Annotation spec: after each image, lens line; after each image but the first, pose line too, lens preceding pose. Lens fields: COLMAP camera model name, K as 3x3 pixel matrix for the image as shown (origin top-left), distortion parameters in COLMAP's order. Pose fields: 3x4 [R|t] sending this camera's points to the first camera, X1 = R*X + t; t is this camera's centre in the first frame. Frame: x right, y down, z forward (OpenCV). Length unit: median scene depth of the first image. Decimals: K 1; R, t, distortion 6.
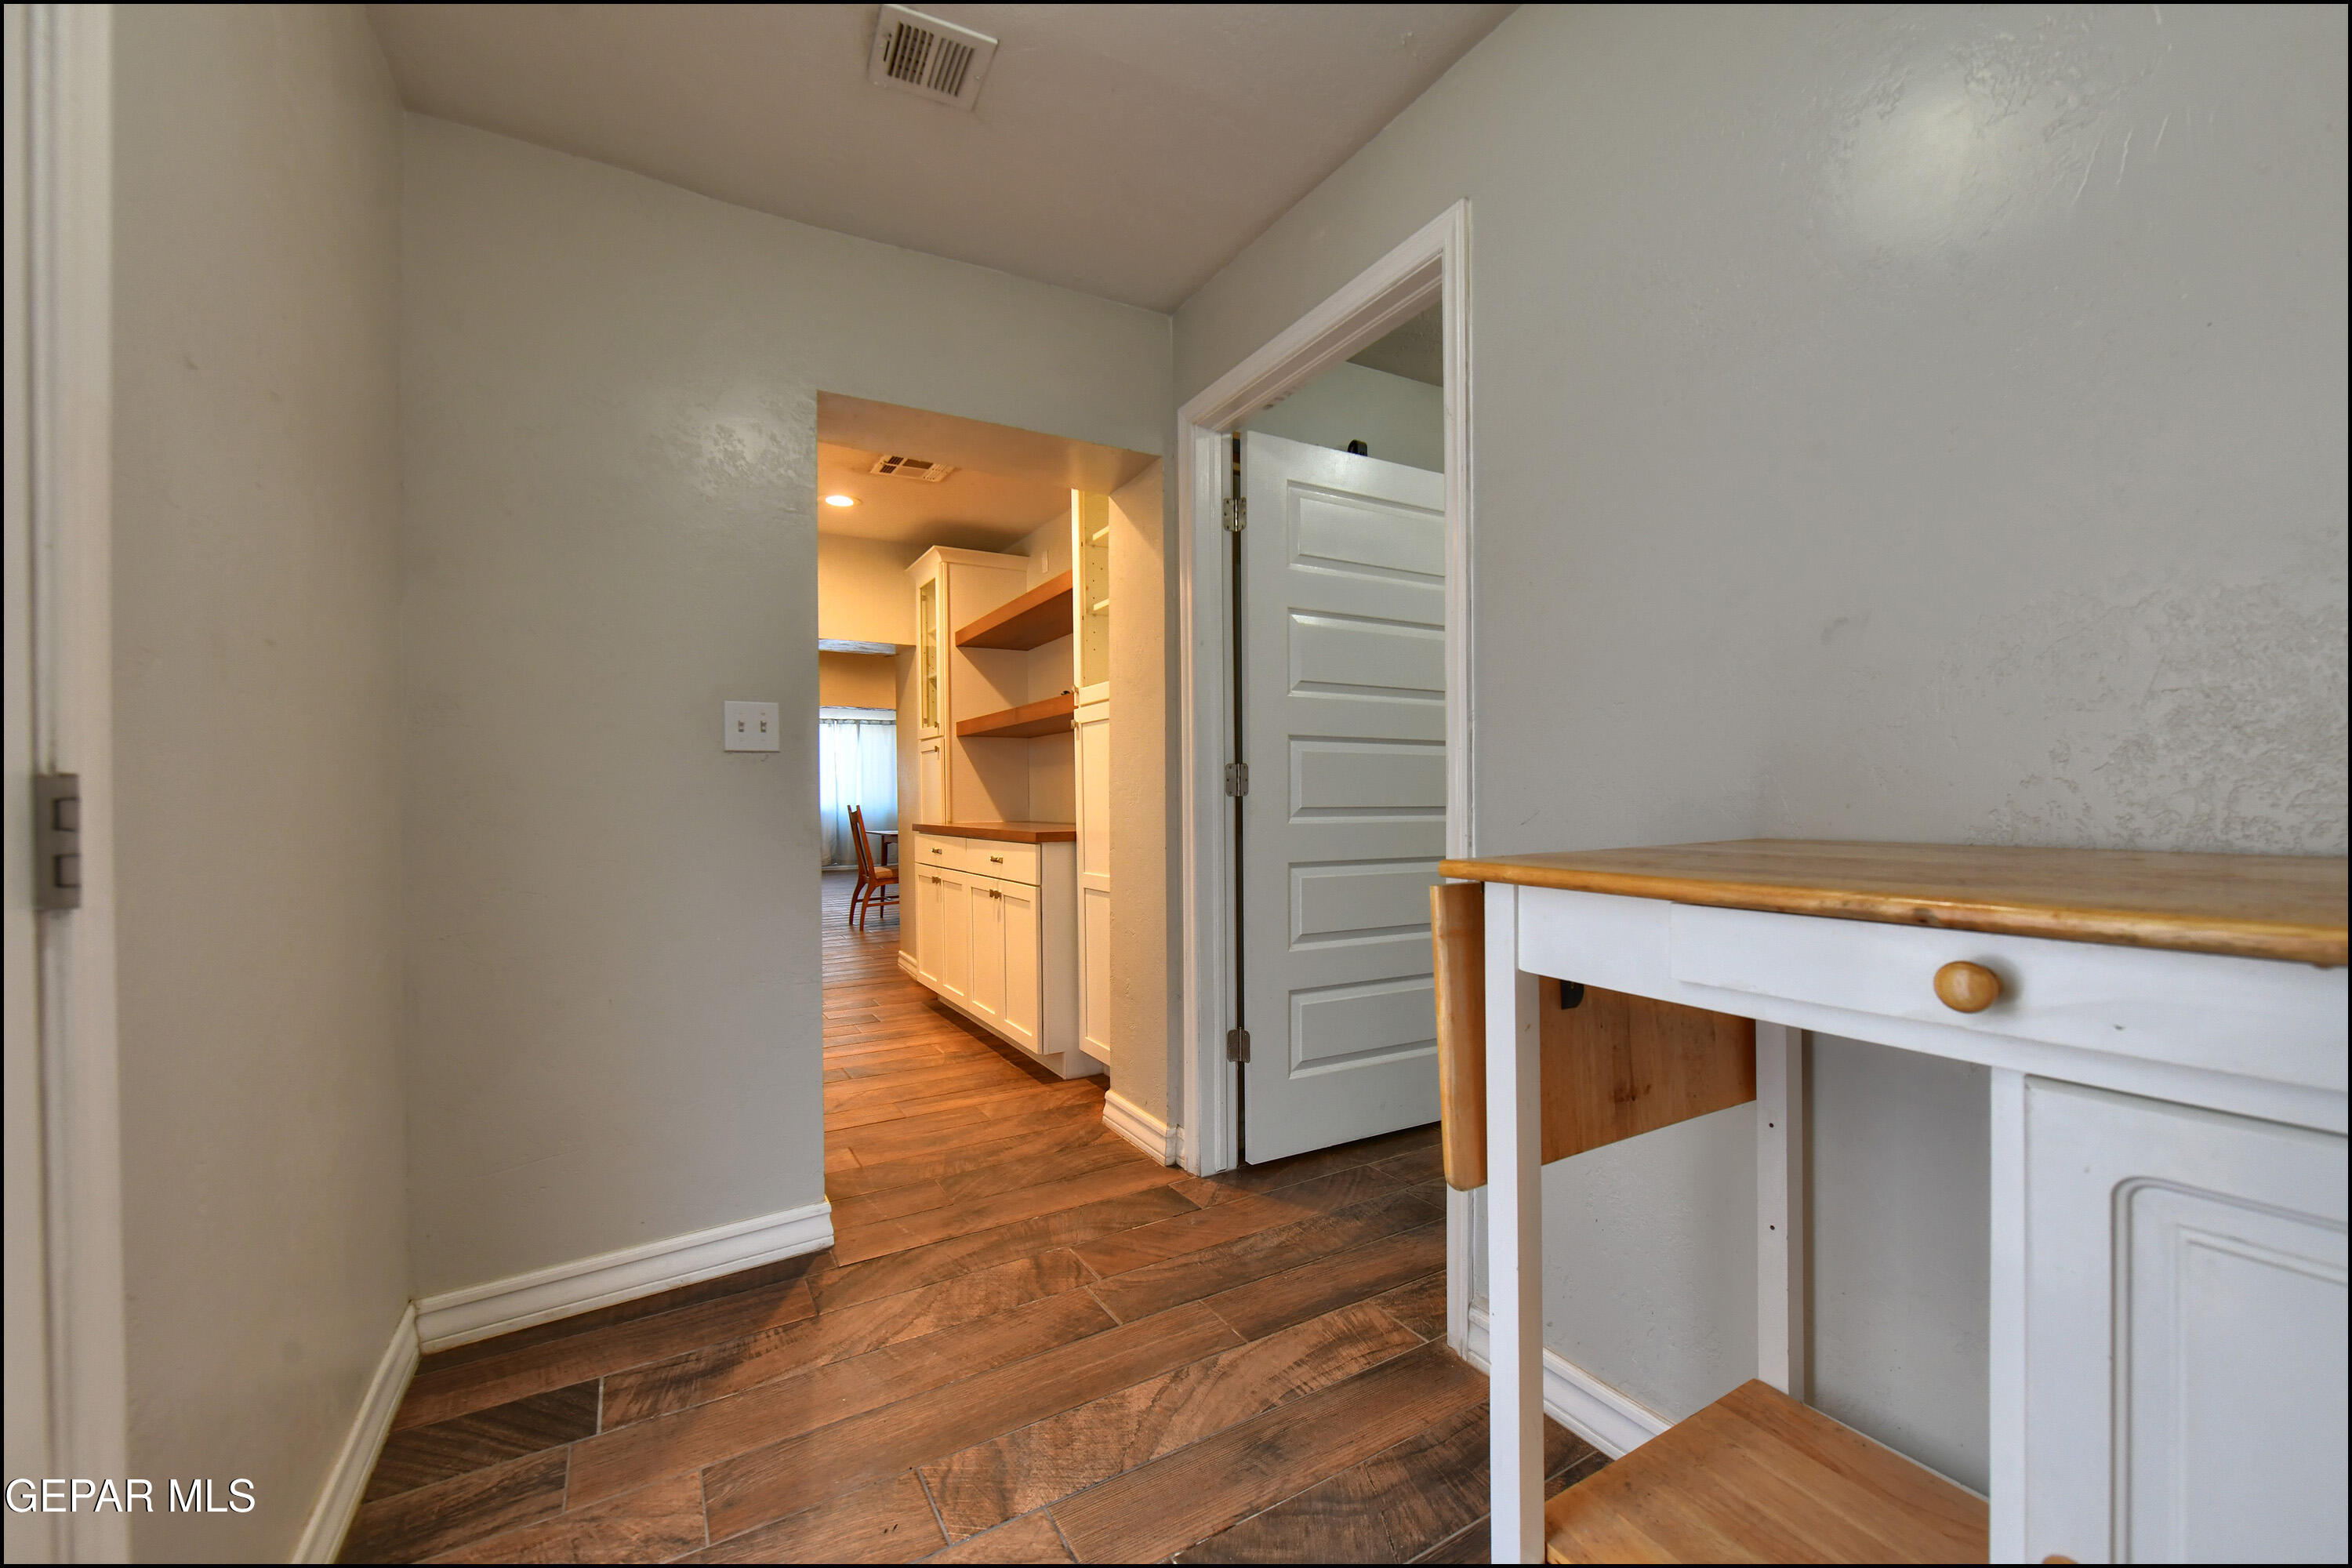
lens RADIAL K [[932.0, 0, 1176.8], [0, 932.0, 797.4], [0, 0, 1]] dist [-0.009333, -0.000588]
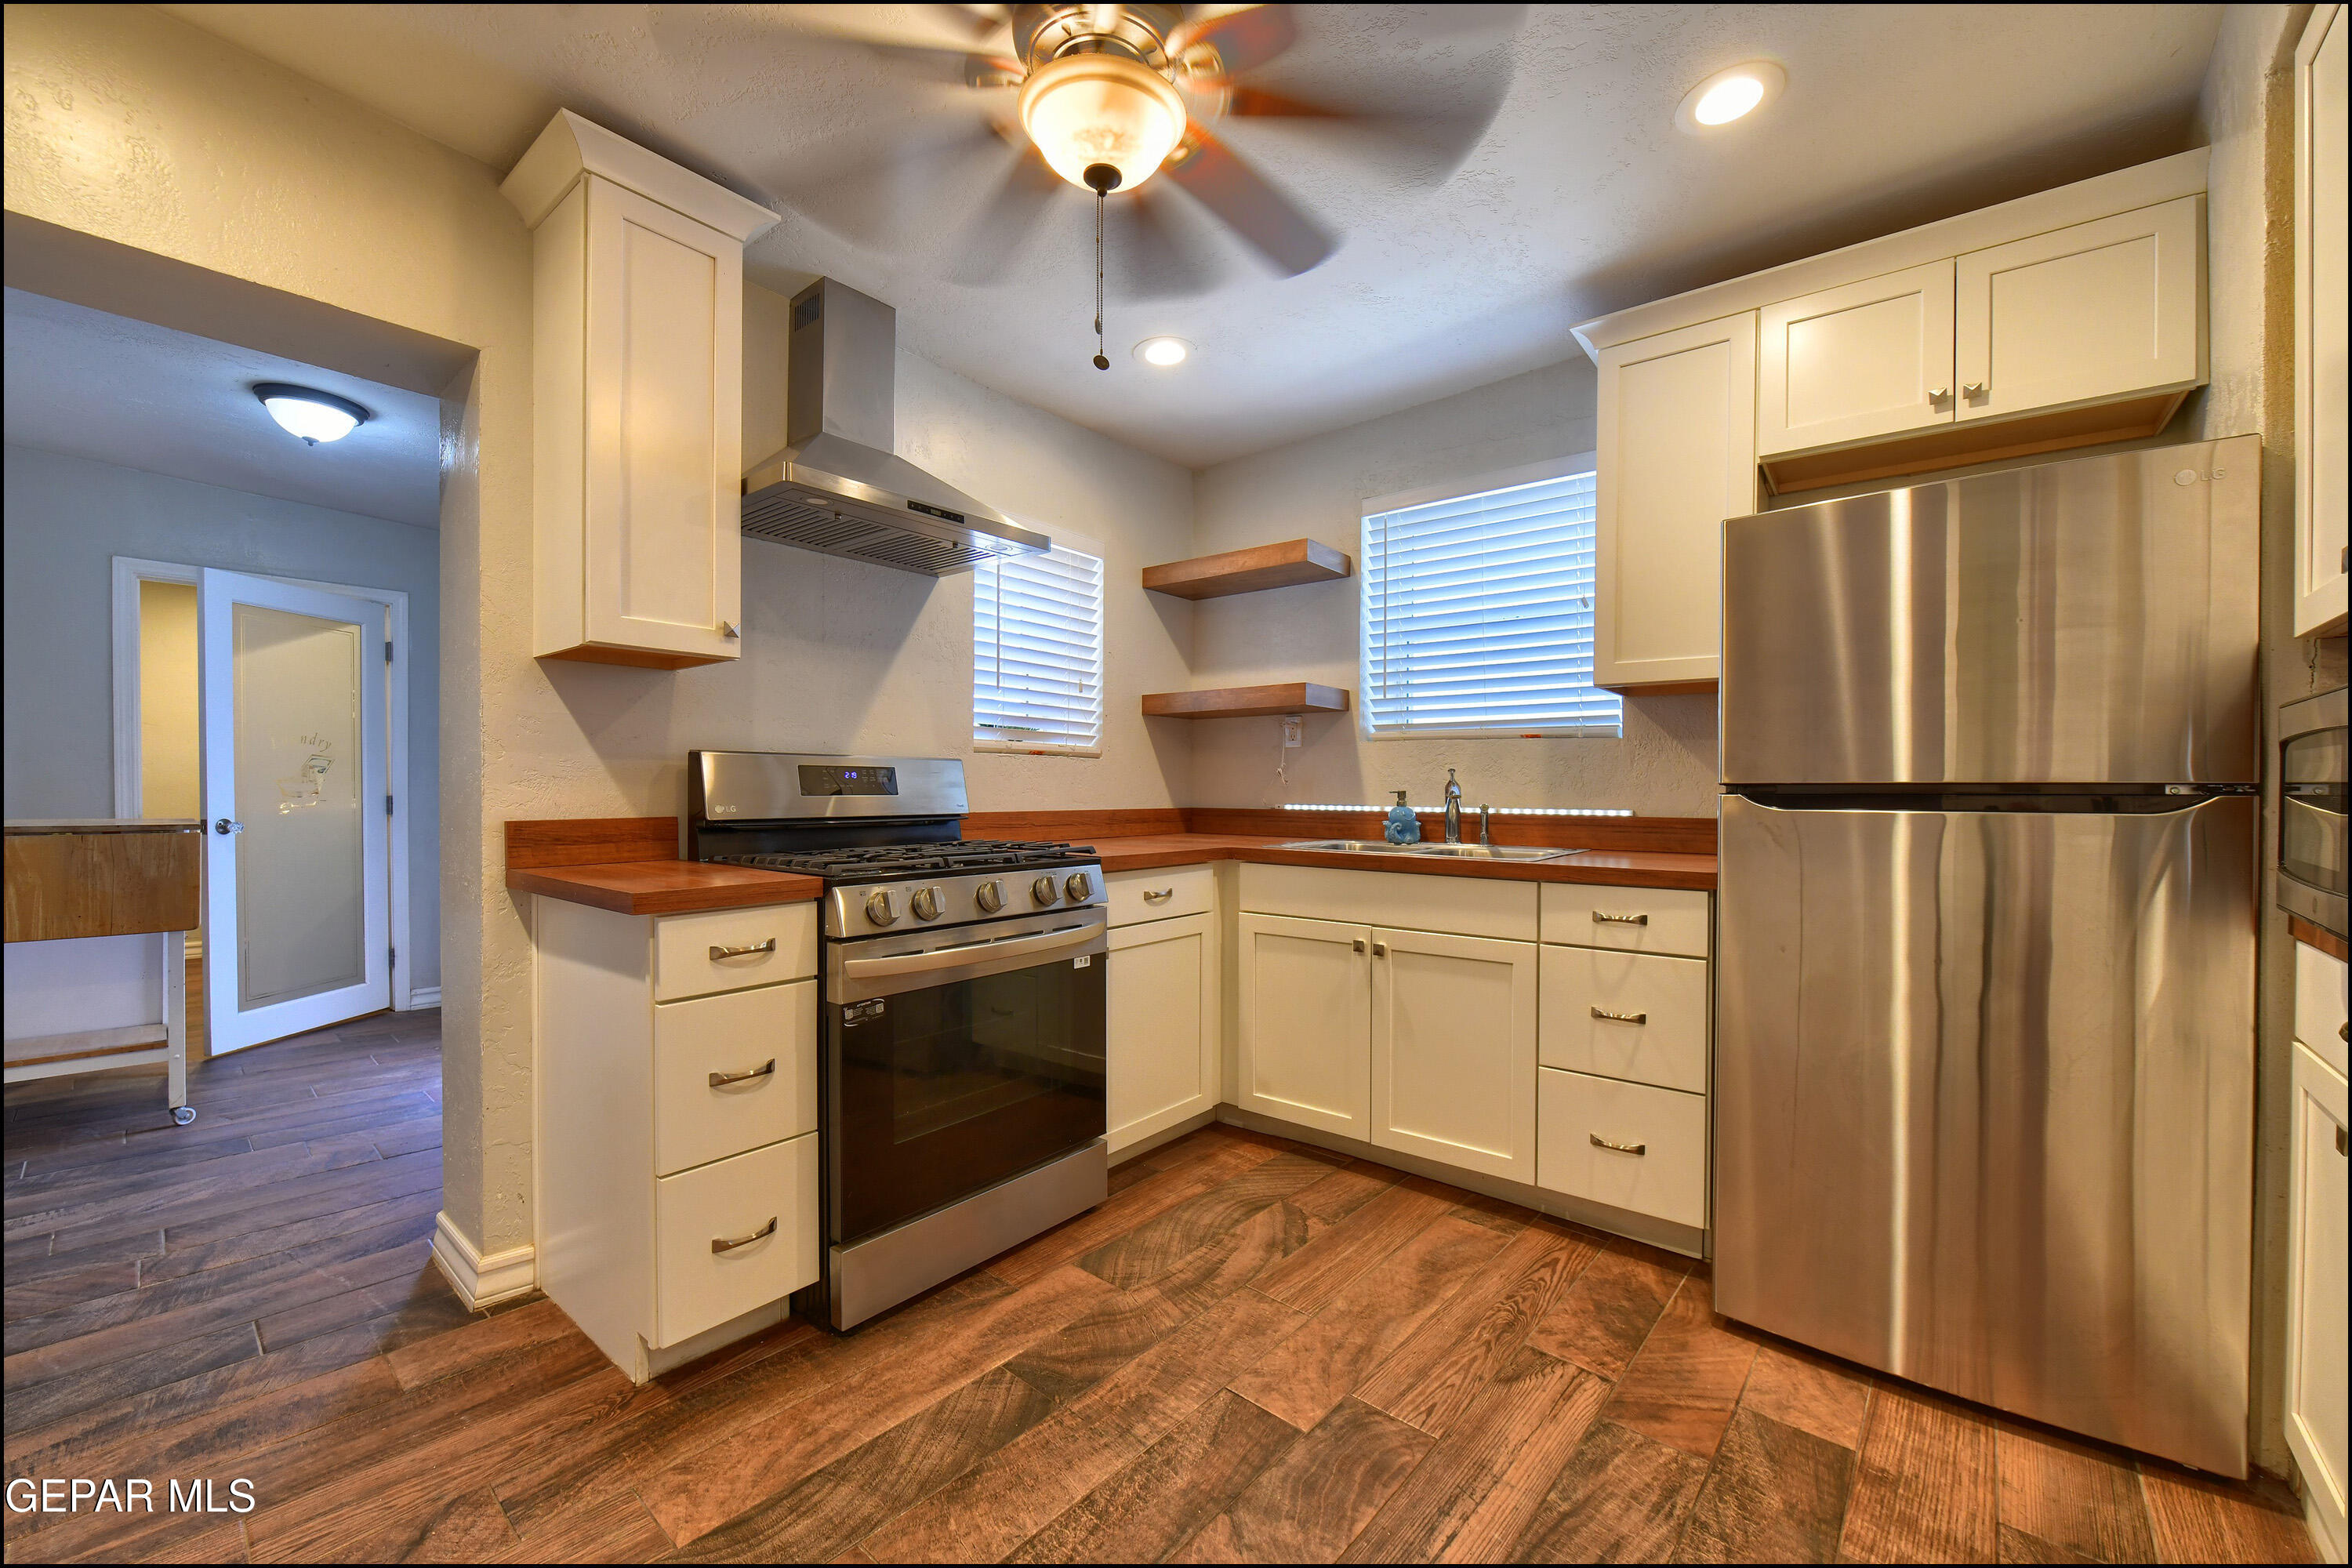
lens RADIAL K [[932.0, 0, 1186.4], [0, 932.0, 797.1], [0, 0, 1]] dist [-0.009333, -0.000588]
pose [[-0.947759, 0.004332, -0.318958, -0.622864], [0.001000, 0.999943, 0.010608, -0.015142], [0.318986, 0.009735, -0.947709, 1.664602]]
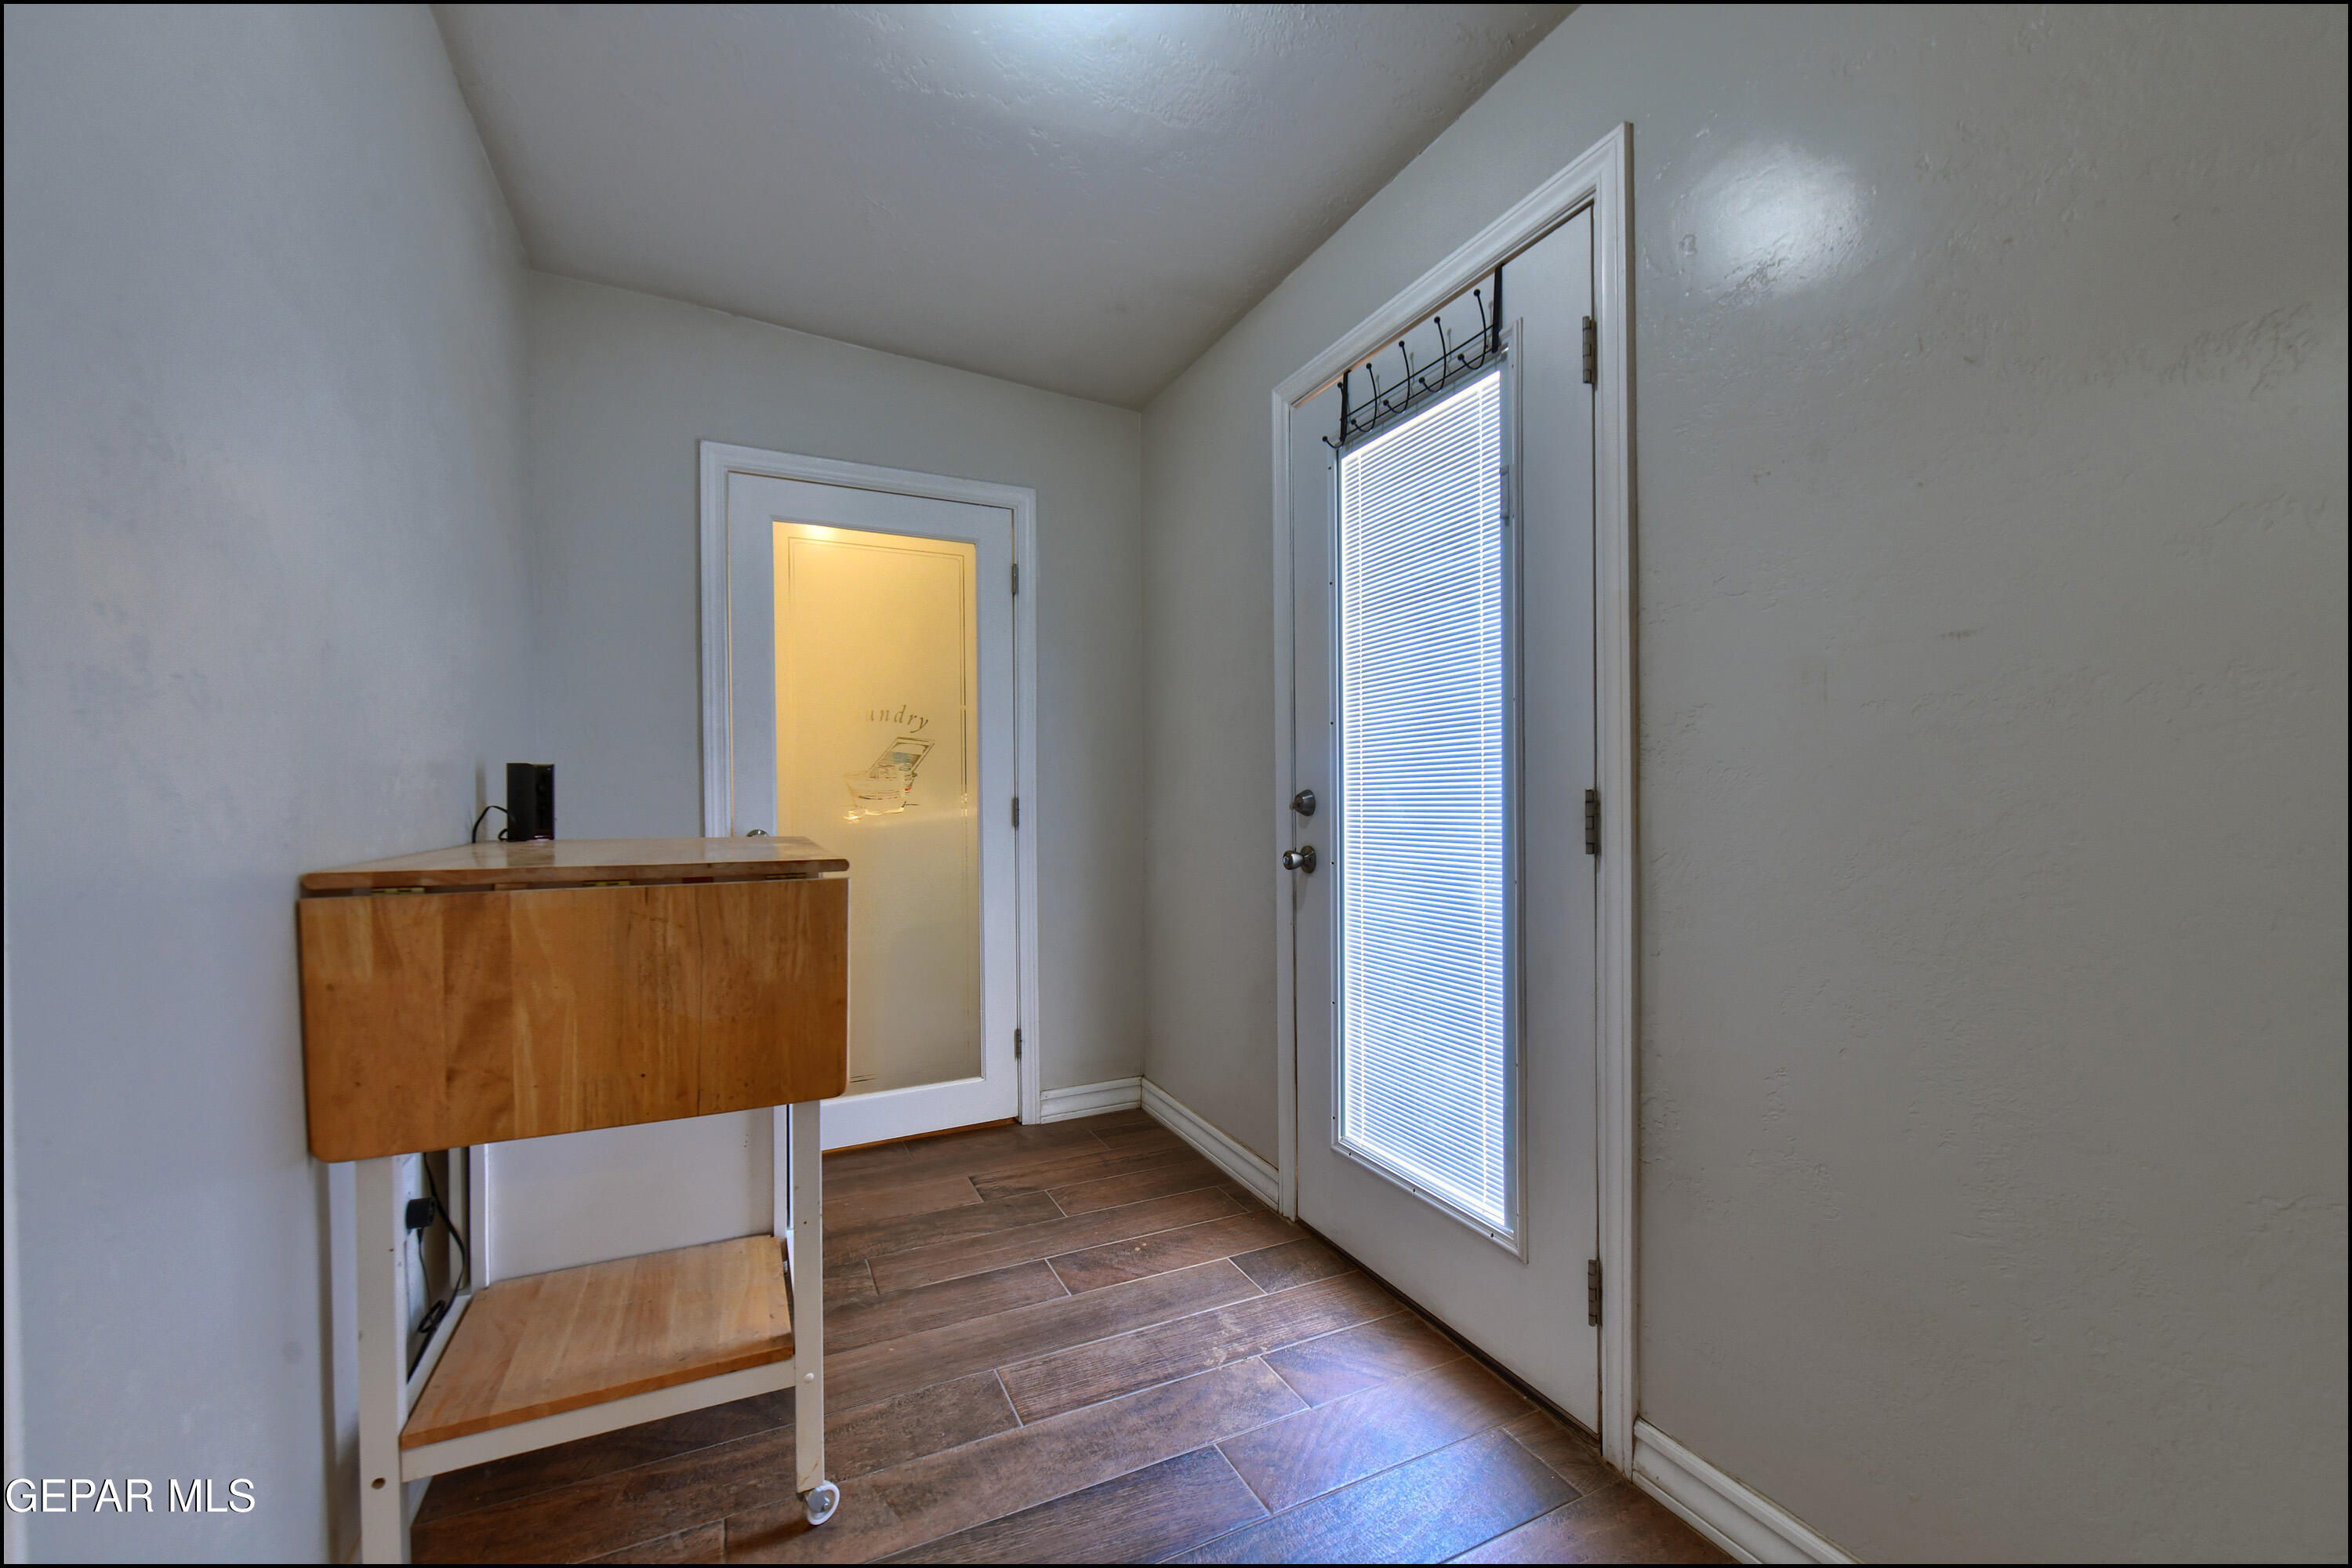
lens RADIAL K [[932.0, 0, 1184.7], [0, 932.0, 797.7], [0, 0, 1]] dist [-0.009333, -0.000588]
pose [[-0.998052, 0.008478, 0.061802, -0.098249], [0.008822, 0.999947, 0.005292, -0.006700], [-0.061754, 0.005826, -0.998074, 0.781916]]
